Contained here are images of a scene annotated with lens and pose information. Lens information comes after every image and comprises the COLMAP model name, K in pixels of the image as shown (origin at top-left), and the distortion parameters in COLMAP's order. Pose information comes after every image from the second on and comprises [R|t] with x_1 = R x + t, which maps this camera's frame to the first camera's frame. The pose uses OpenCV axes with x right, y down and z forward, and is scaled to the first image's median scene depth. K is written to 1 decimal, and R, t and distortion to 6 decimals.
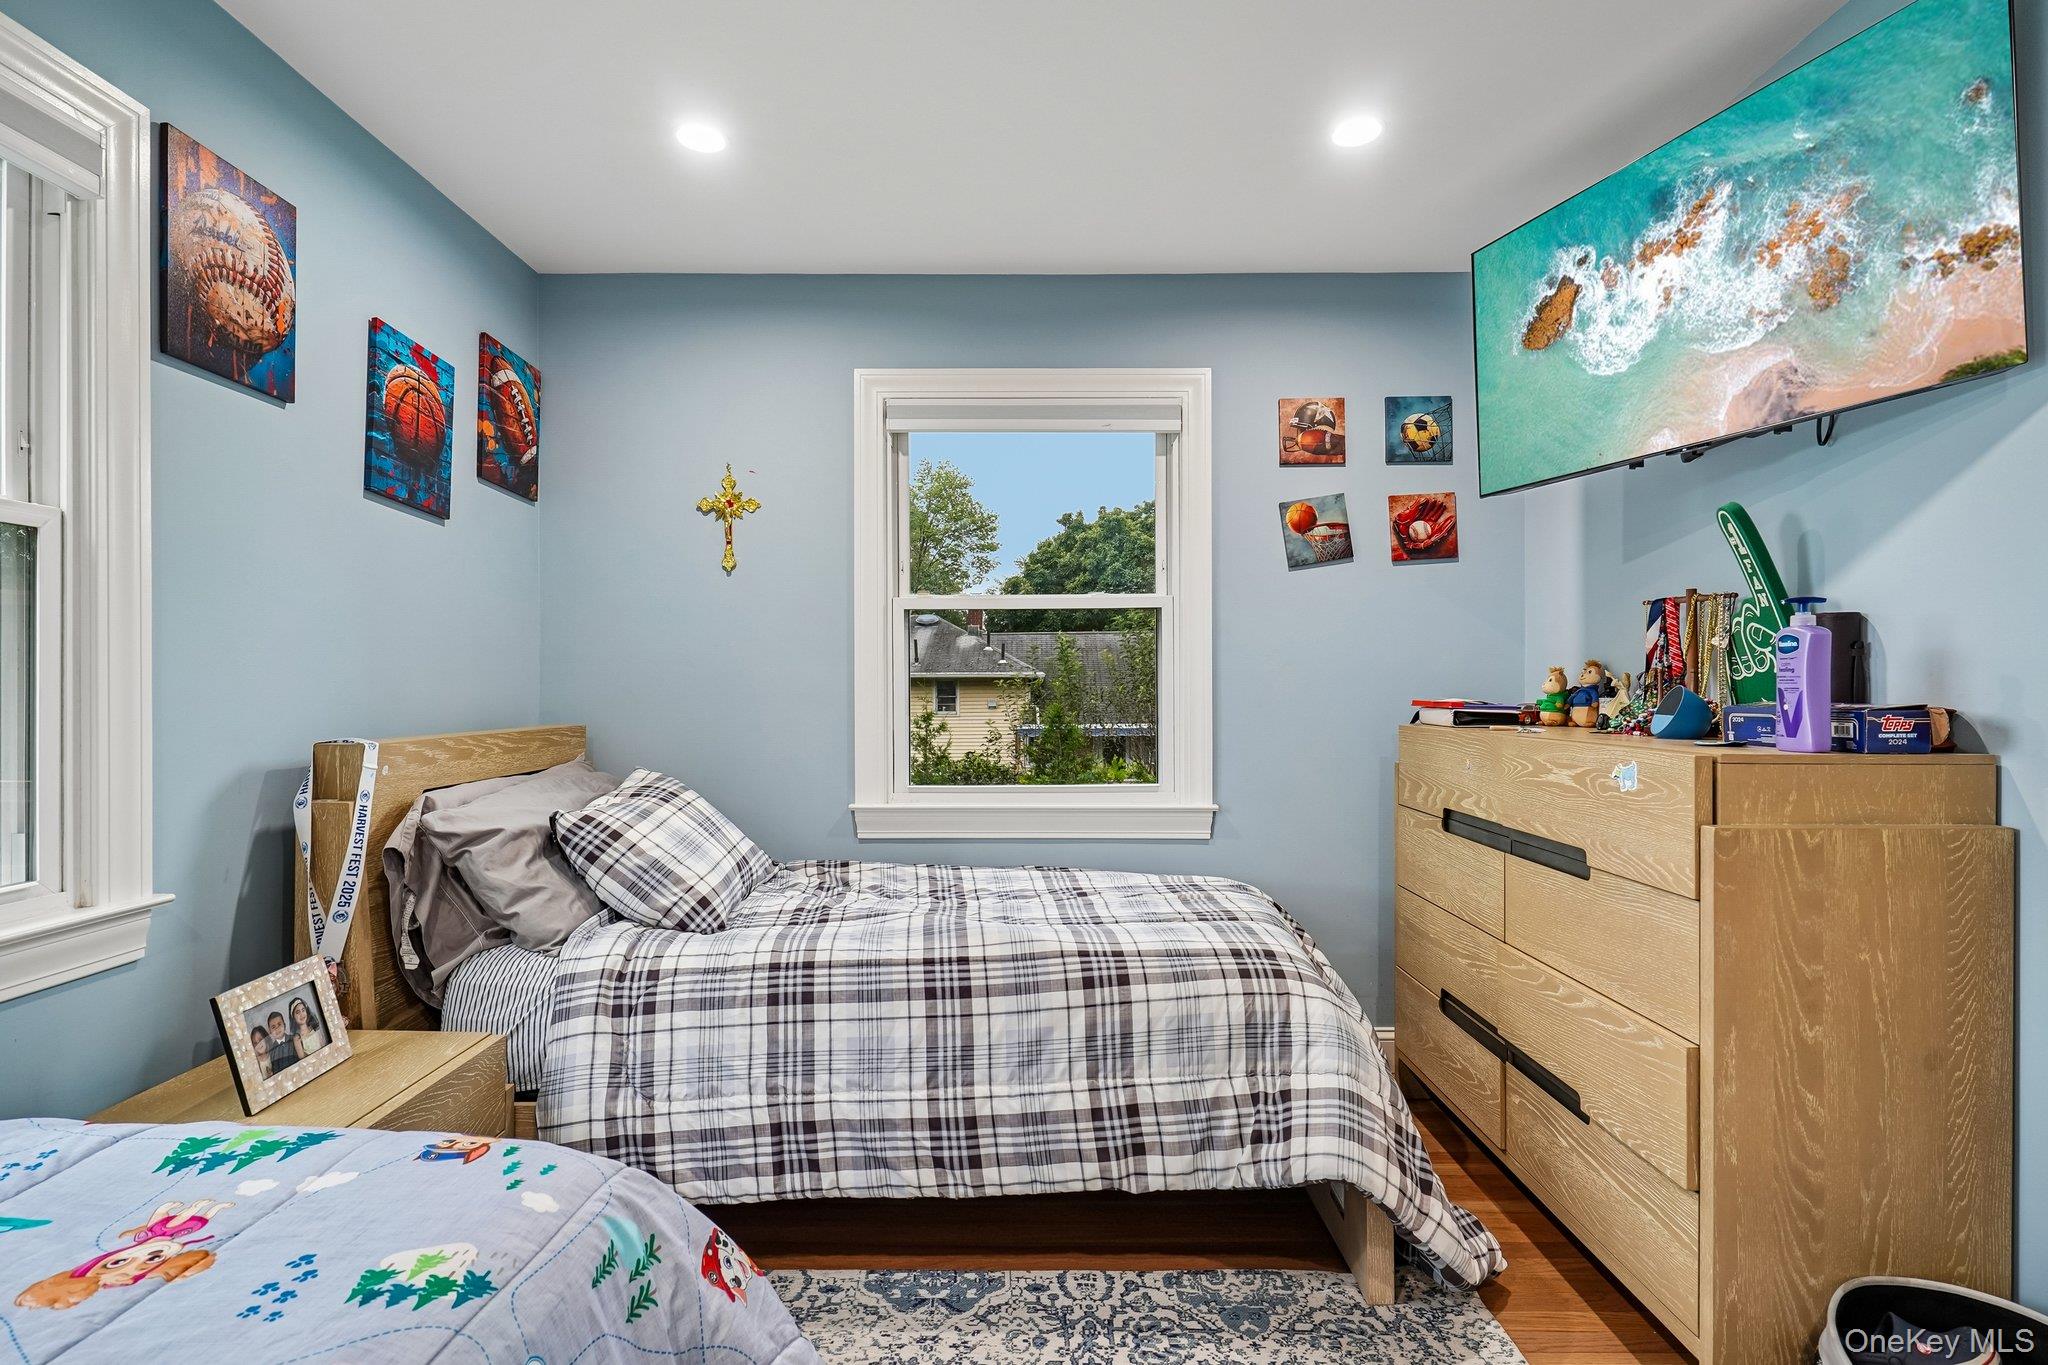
lens RADIAL K [[985.1, 0, 1026.9], [0, 985.1, 692.8], [0, 0, 1]] dist [0.004182, -0.000366]
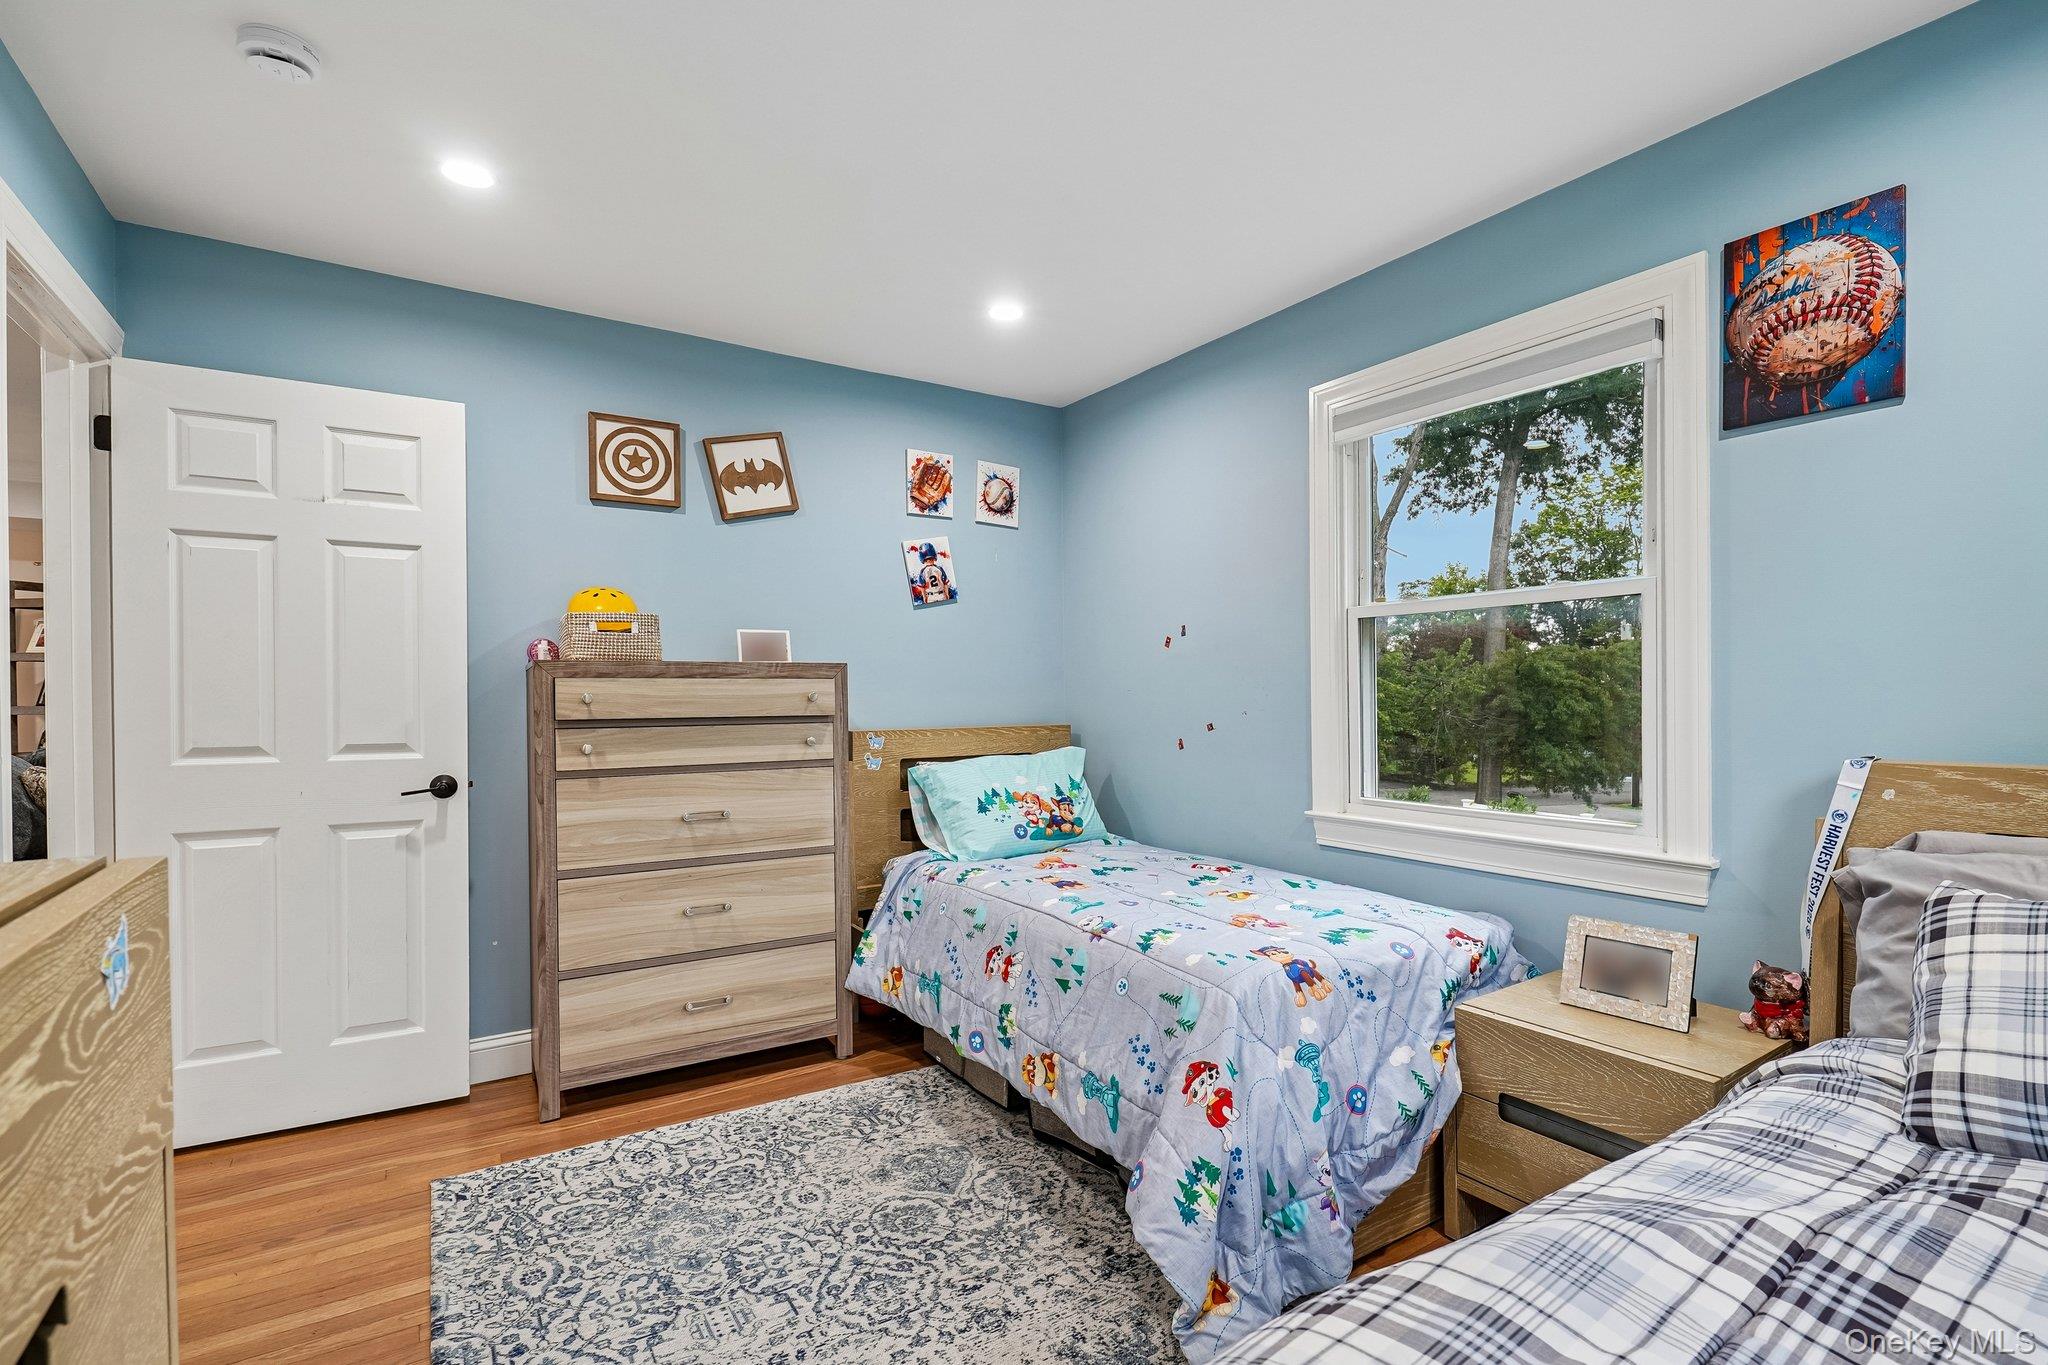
lens RADIAL K [[960.9, 0, 1054.4], [0, 960.9, 697.7], [0, 0, 1]] dist [0.001340, 0.000088]
pose [[-0.828404, 0.015027, -0.559929, 0.459811], [0.009337, 0.999872, 0.013019, -0.025948], [0.560053, 0.005557, -0.828438, 1.361513]]
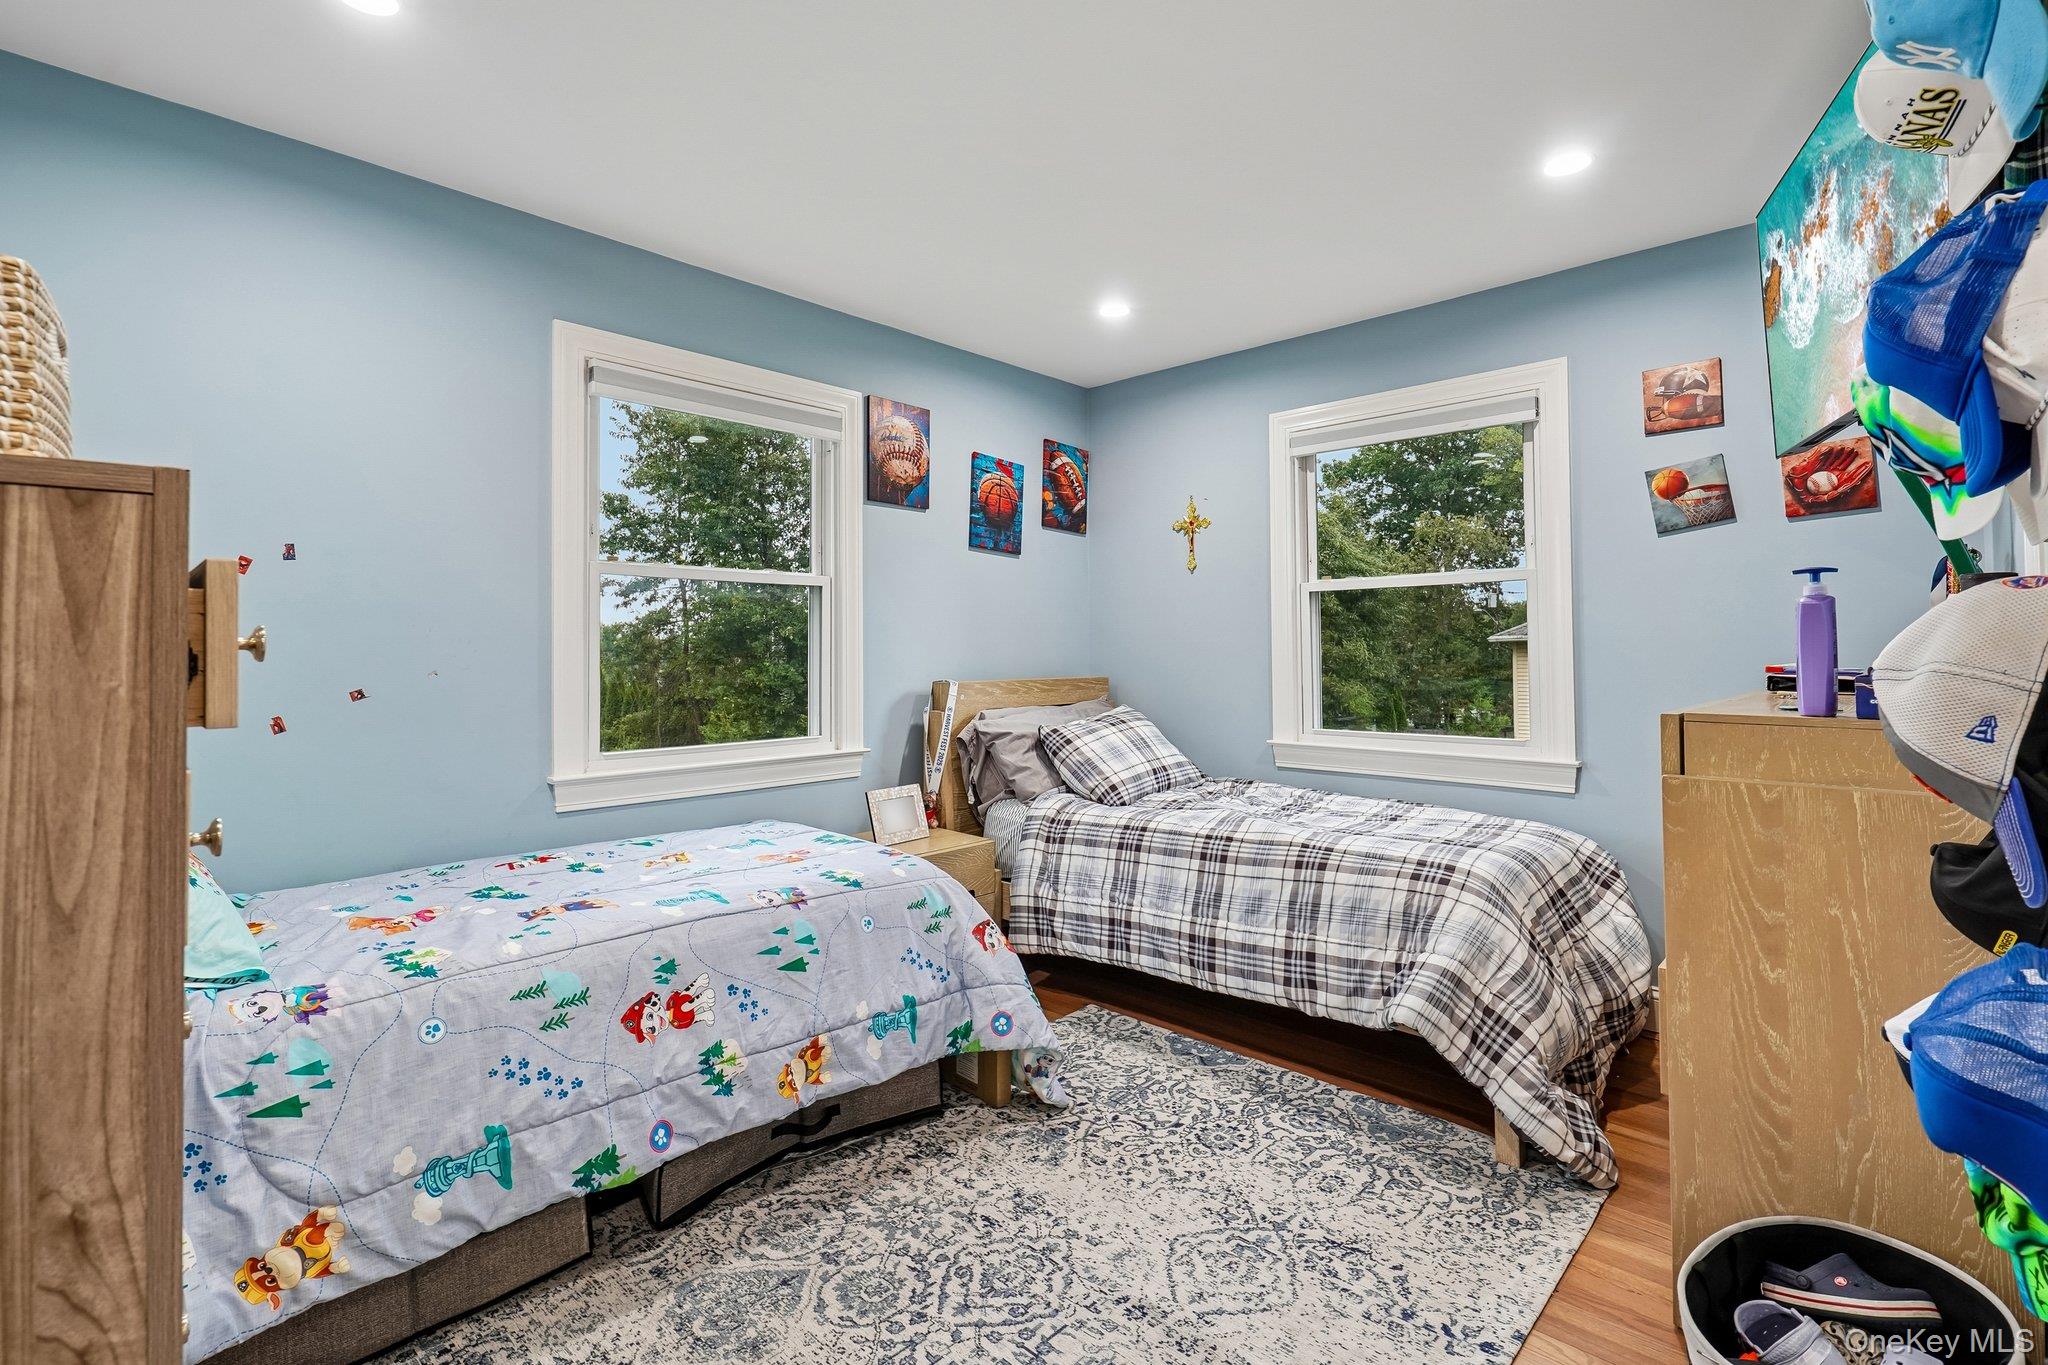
lens RADIAL K [[939.1, 0, 1022.1], [0, 939.1, 644.0], [0, 0, 1]] dist [0.002560, -0.000069]
pose [[0.728517, -0.007378, -0.684988, 0.701943], [-0.000302, 0.999938, -0.011092, -0.003571], [0.685028, 0.008288, 0.728469, -0.244123]]
